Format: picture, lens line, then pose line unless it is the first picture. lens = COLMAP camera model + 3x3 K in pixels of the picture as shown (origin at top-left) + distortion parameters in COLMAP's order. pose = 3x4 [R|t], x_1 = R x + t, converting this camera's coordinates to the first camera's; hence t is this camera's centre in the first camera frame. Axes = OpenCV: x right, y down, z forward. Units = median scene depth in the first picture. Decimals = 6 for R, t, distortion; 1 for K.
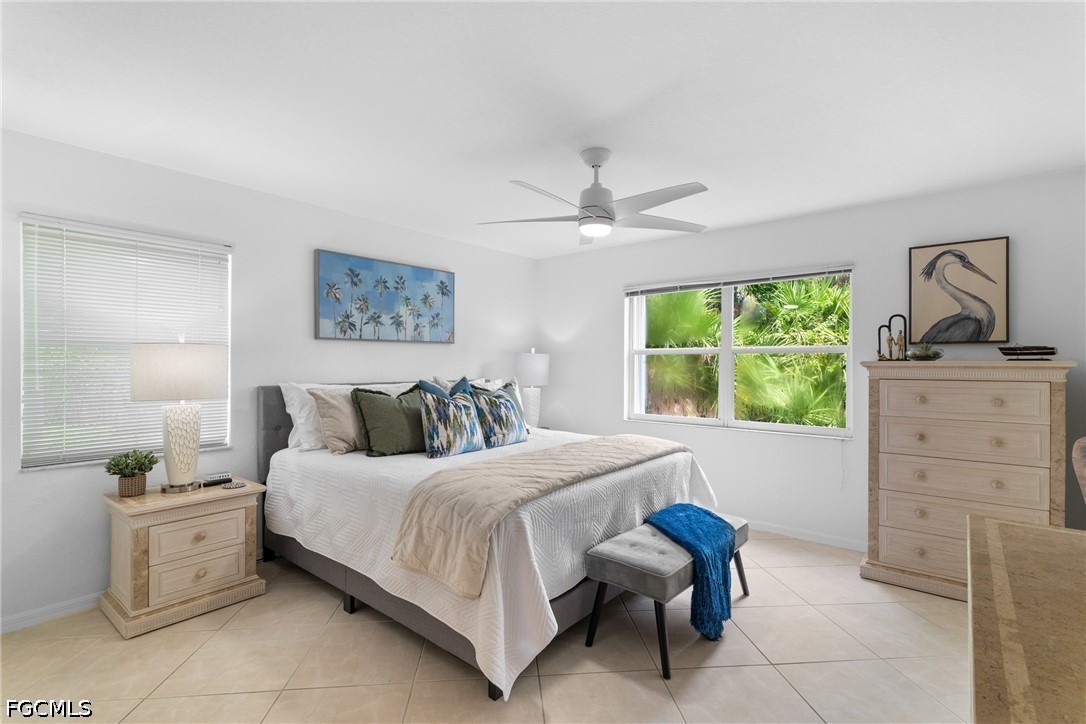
lens RADIAL K [[505.7, 0, 549.6], [0, 505.7, 364.3], [0, 0, 1]] dist [-0.002235, -0.000228]
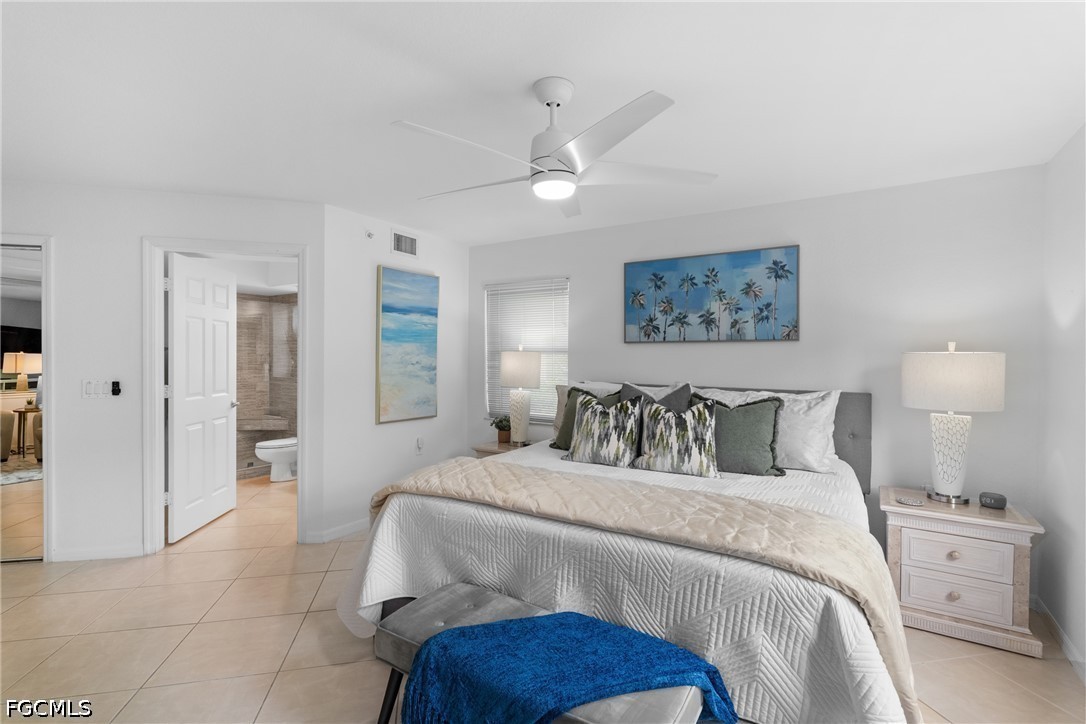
lens RADIAL K [[505.7, 0, 549.6], [0, 505.7, 364.3], [0, 0, 1]] dist [-0.002235, -0.000228]
pose [[0.130160, 0.005736, -0.991476, 0.584020], [-0.013175, 0.999905, 0.004055, -0.005306], [0.991405, 0.012535, 0.130223, 0.637668]]
